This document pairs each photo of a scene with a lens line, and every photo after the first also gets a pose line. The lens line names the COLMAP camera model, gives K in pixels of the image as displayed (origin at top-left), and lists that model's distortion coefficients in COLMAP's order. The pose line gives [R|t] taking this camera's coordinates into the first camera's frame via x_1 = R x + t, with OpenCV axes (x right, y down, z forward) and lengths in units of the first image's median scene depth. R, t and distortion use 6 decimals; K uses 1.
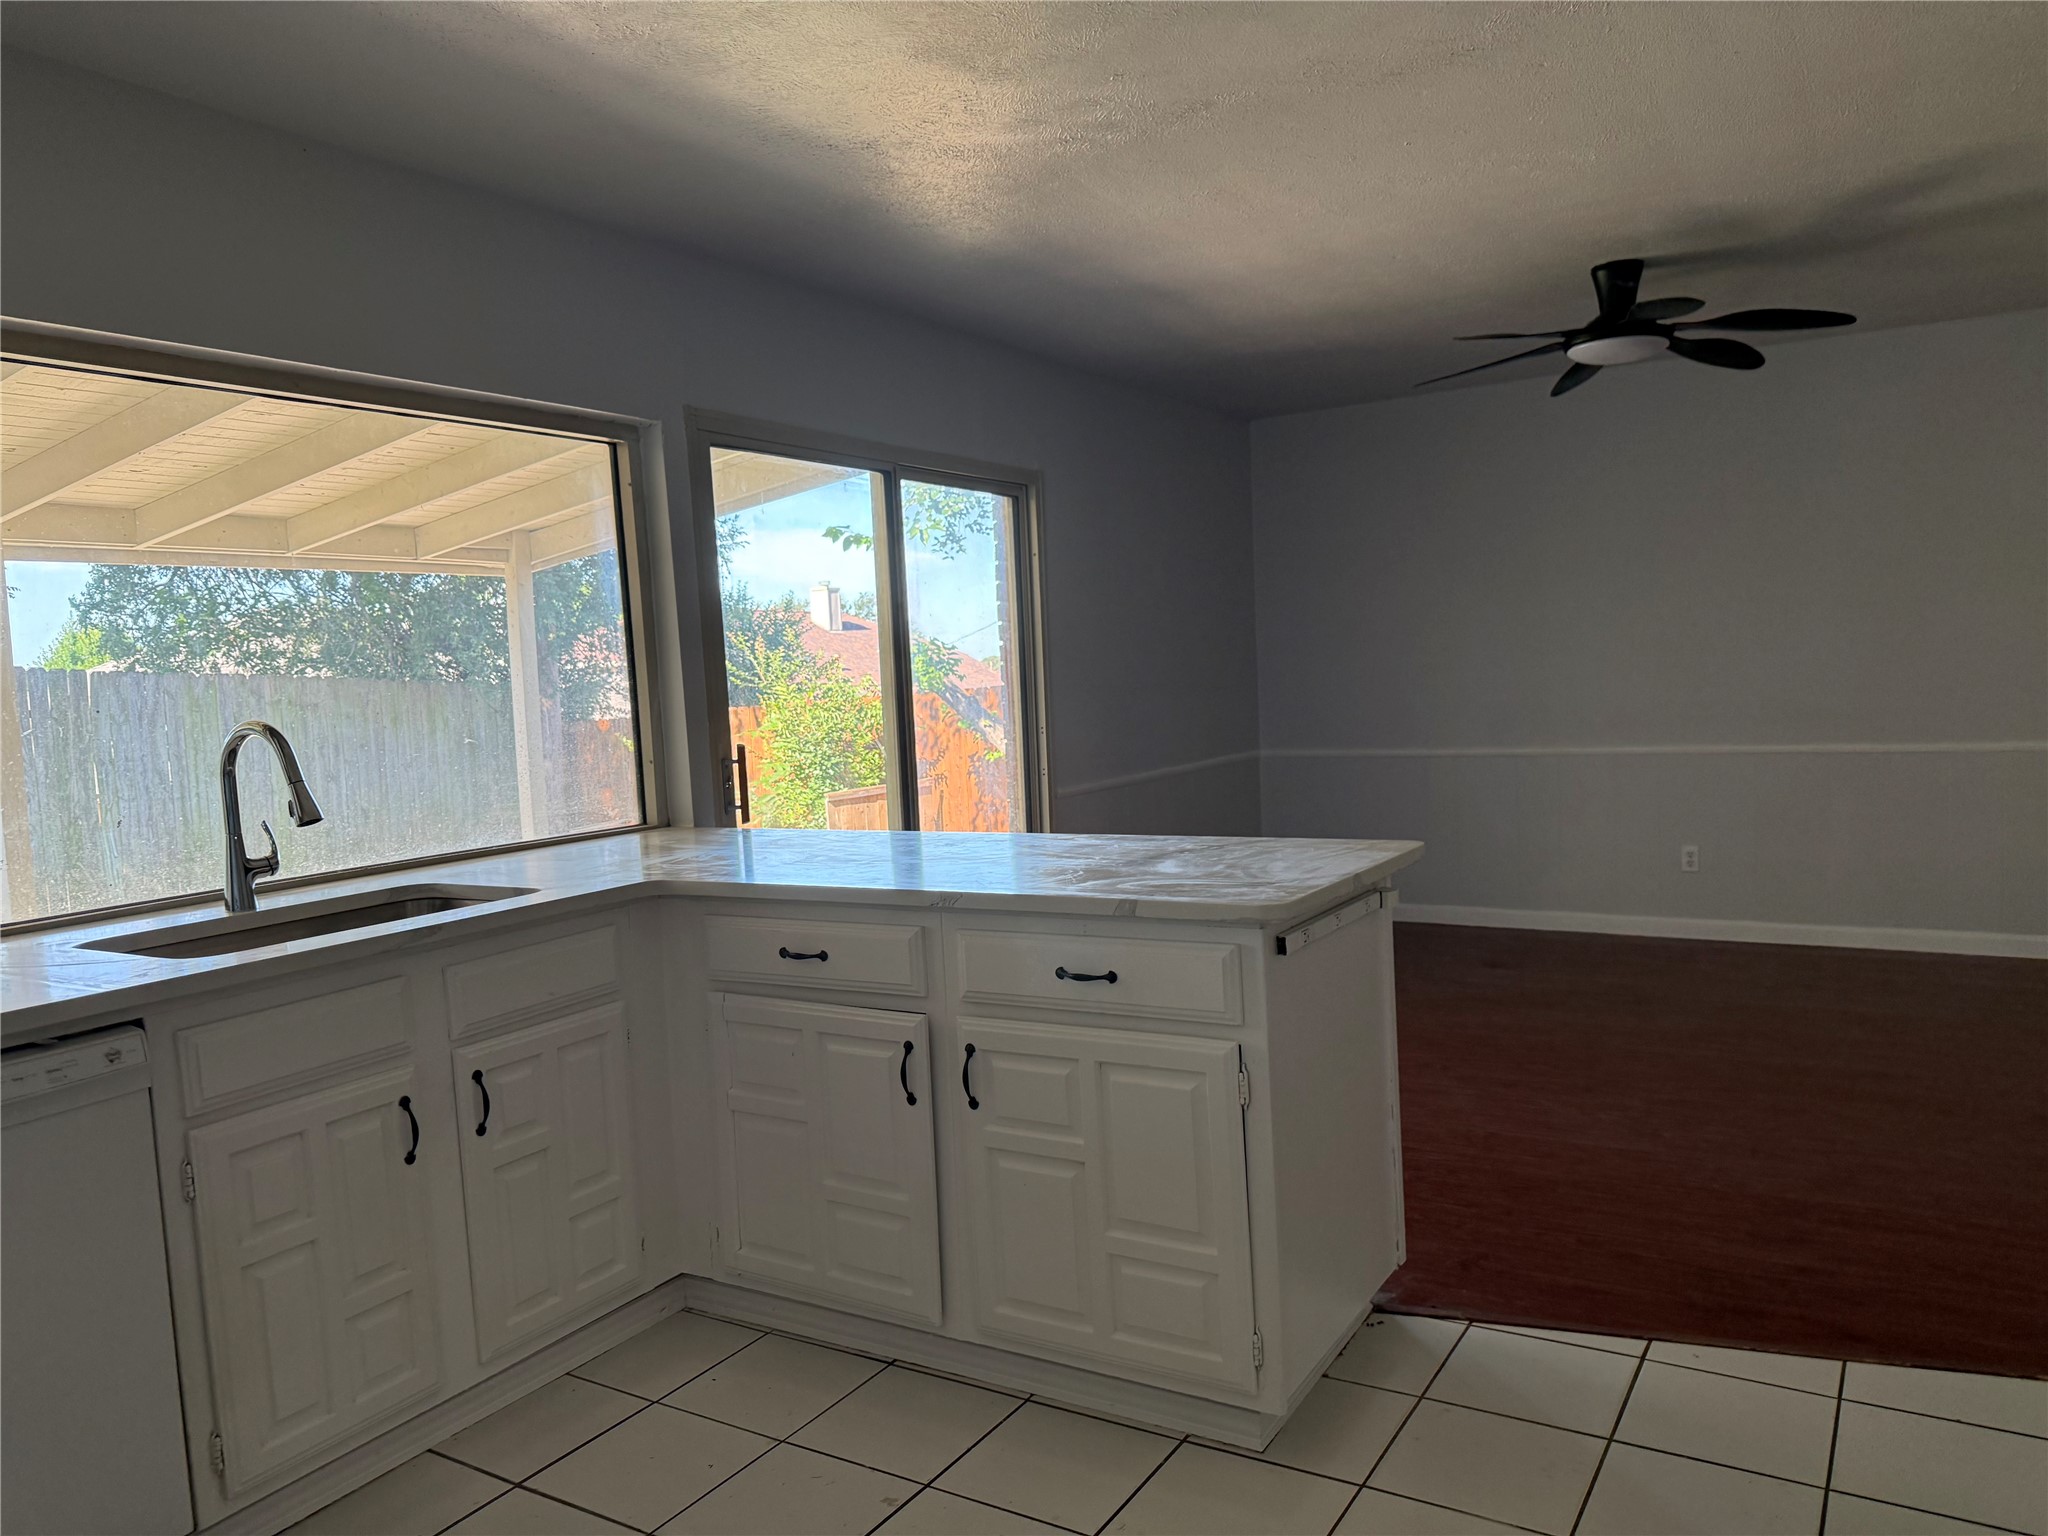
lens RADIAL K [[1439.0, 0, 1041.5], [0, 1439.0, 796.7], [0, 0, 1]] dist [0.087458, -0.097477]
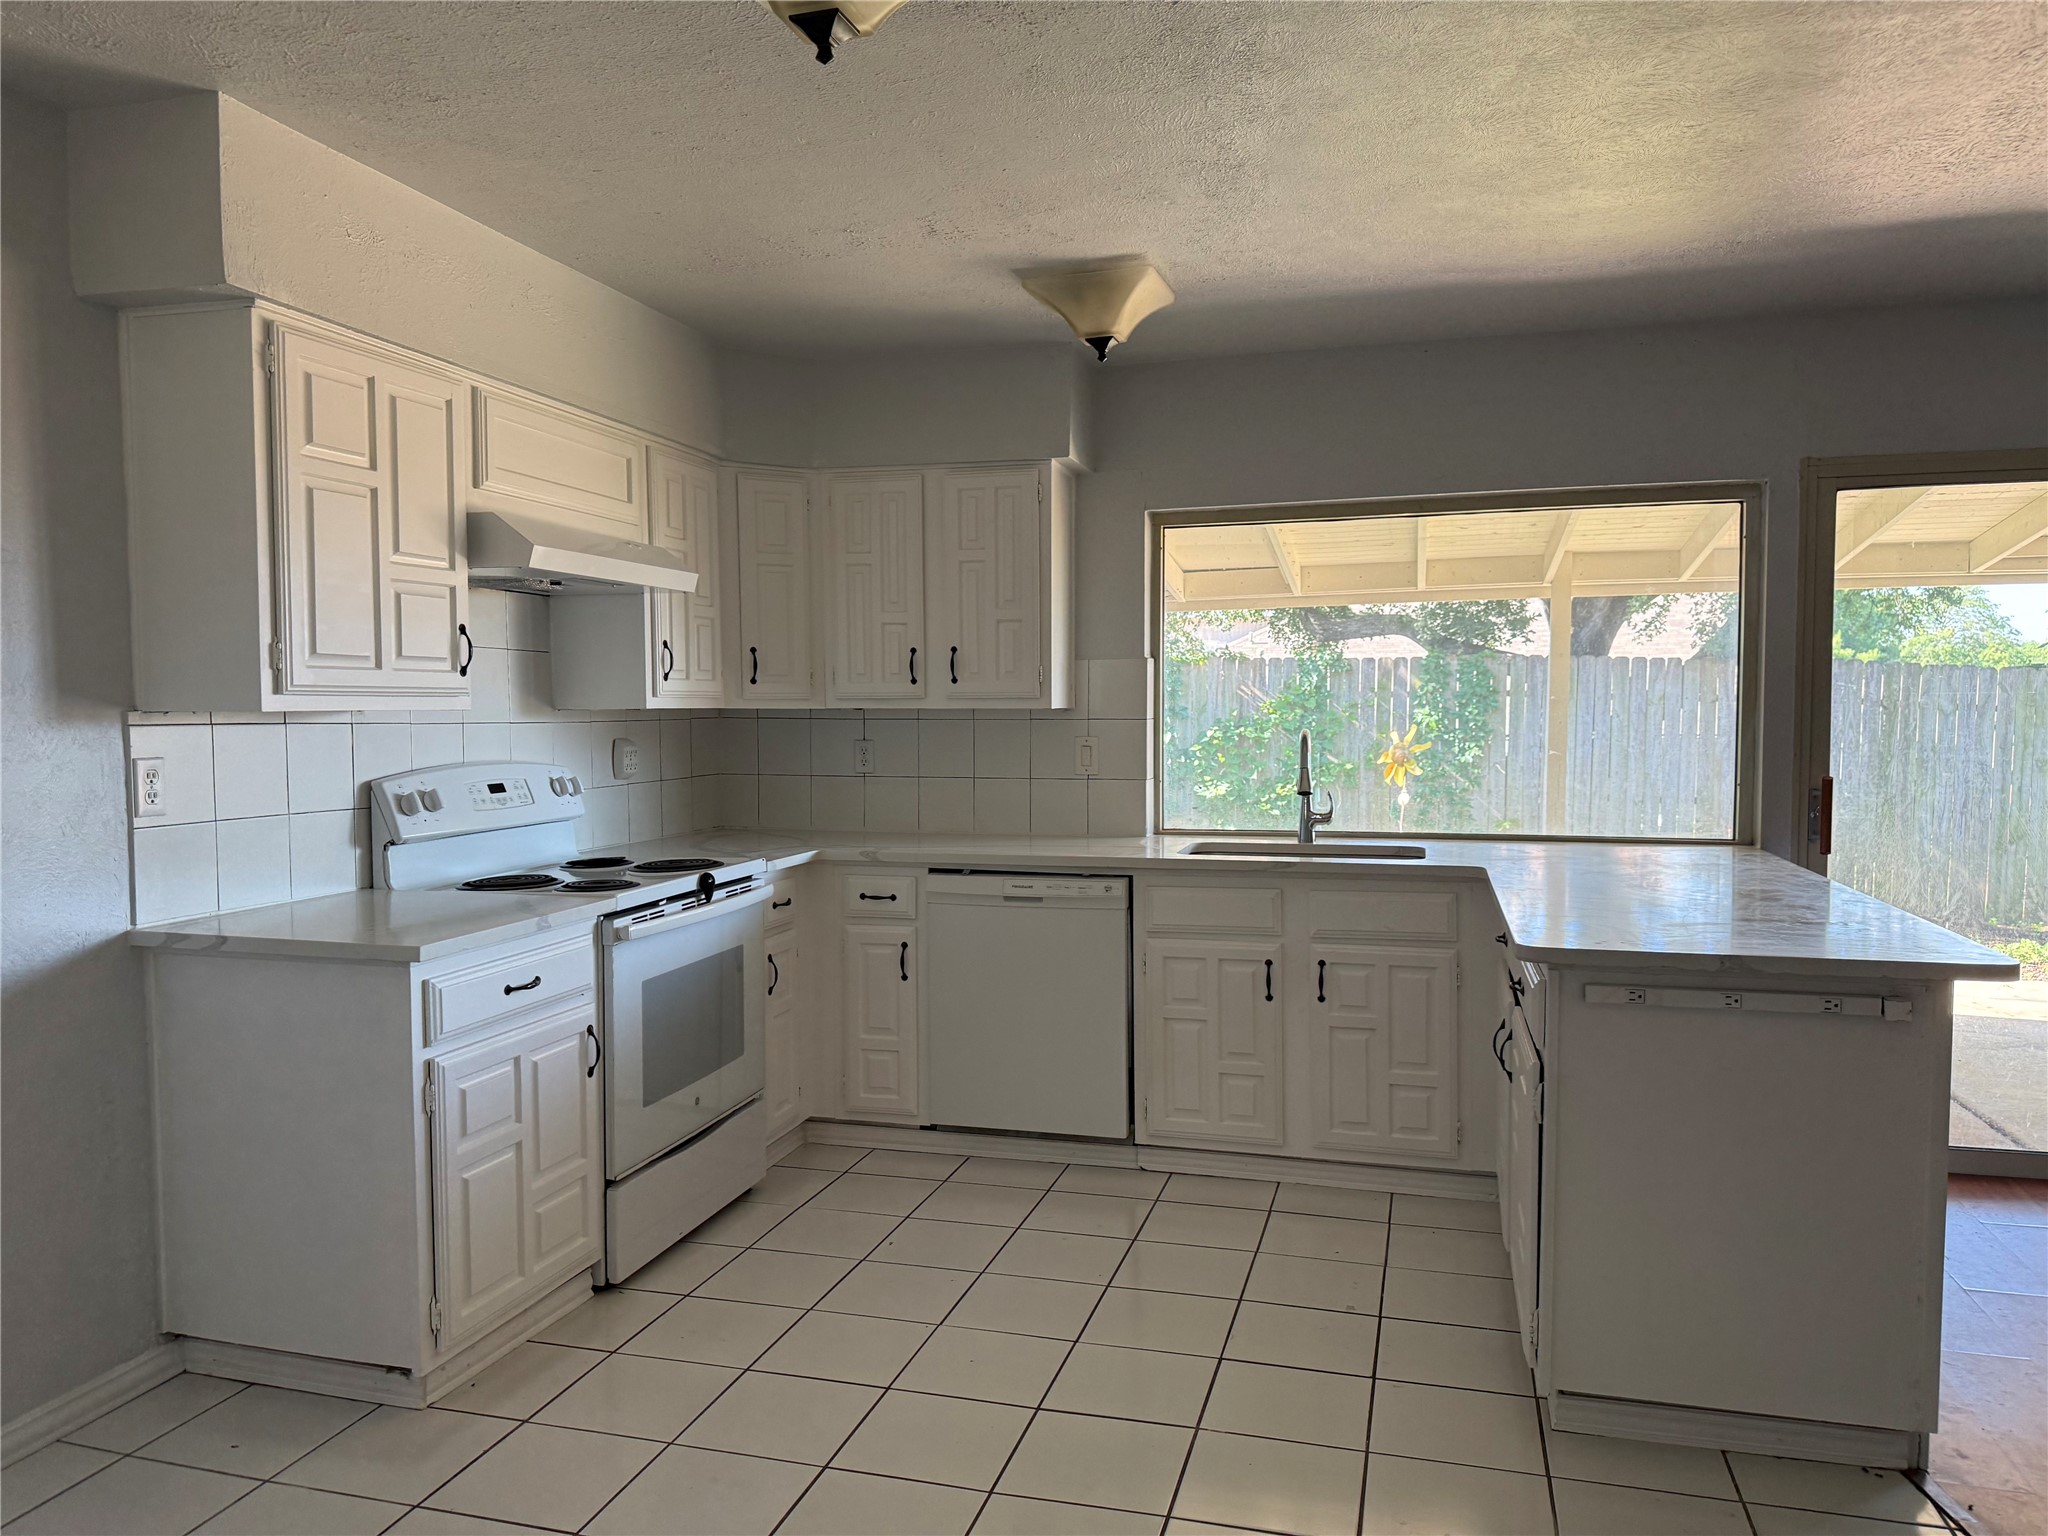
lens RADIAL K [[1439.0, 0, 1028.9], [0, 1439.0, 783.7], [0, 0, 1]] dist [0.087458, -0.097477]
pose [[0.271910, 0.101478, -0.956957, 0.921331], [-0.092881, 0.992549, 0.078861, -0.087965], [0.957830, 0.067440, 0.279309, 0.226168]]
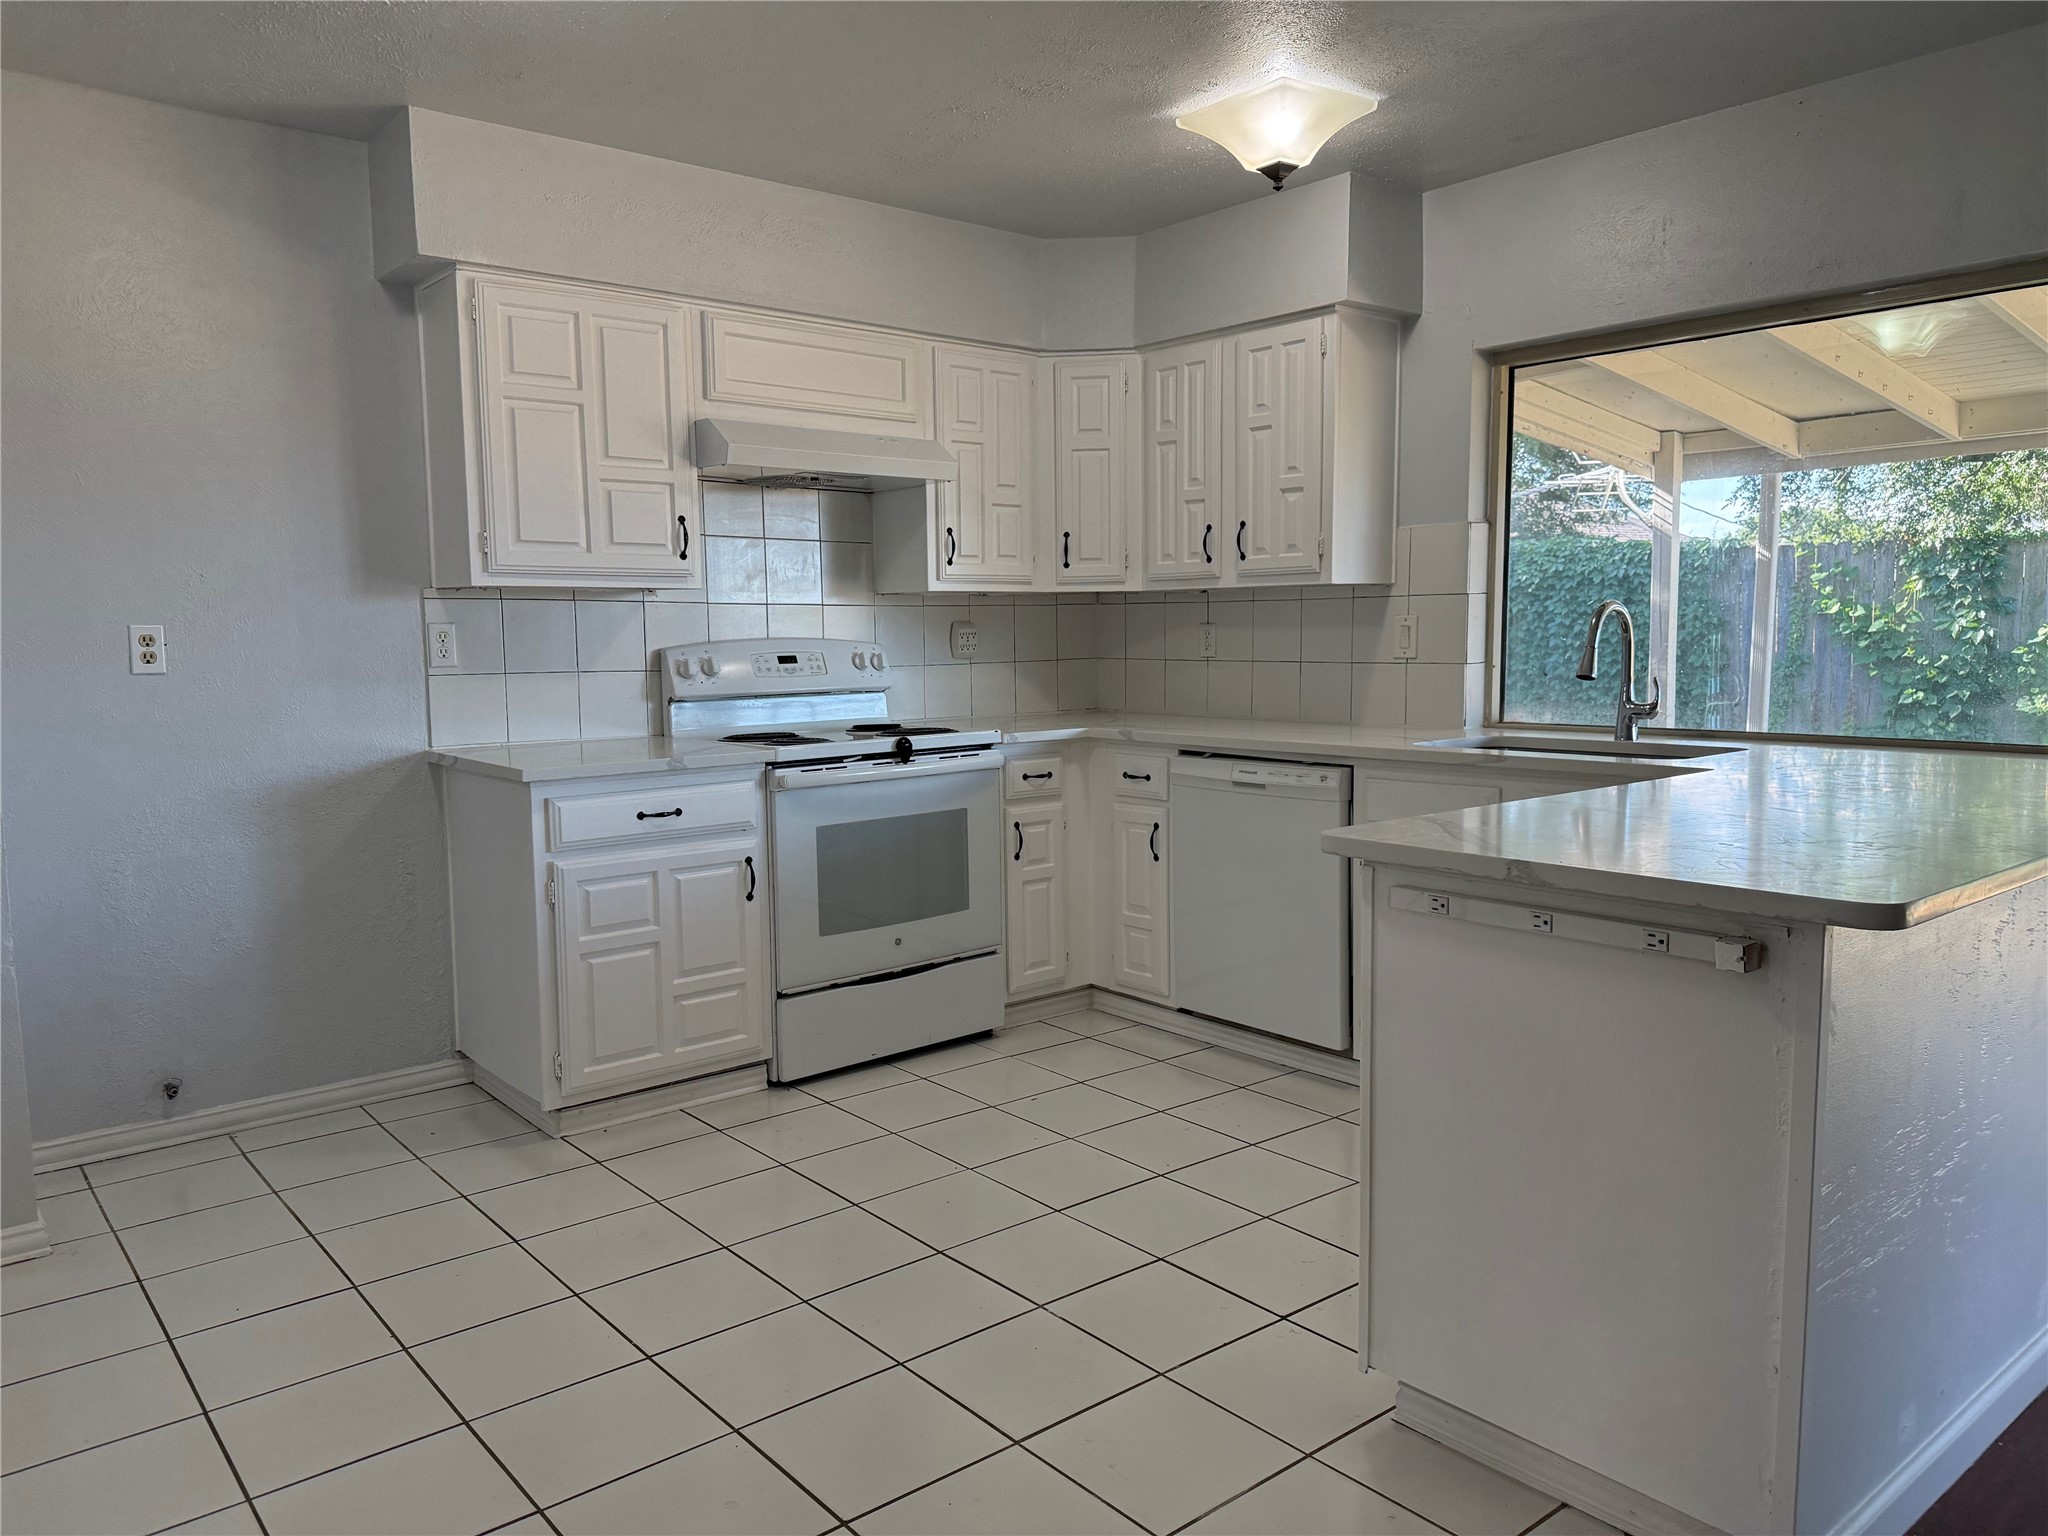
lens RADIAL K [[1439.0, 0, 1034.0], [0, 1439.0, 774.3], [0, 0, 1]] dist [0.087458, -0.097477]
pose [[-0.319495, 0.151132, -0.935458, 0.898548], [-0.053887, 0.982704, 0.177170, -0.101948], [0.946055, 0.107014, -0.305825, 0.885880]]
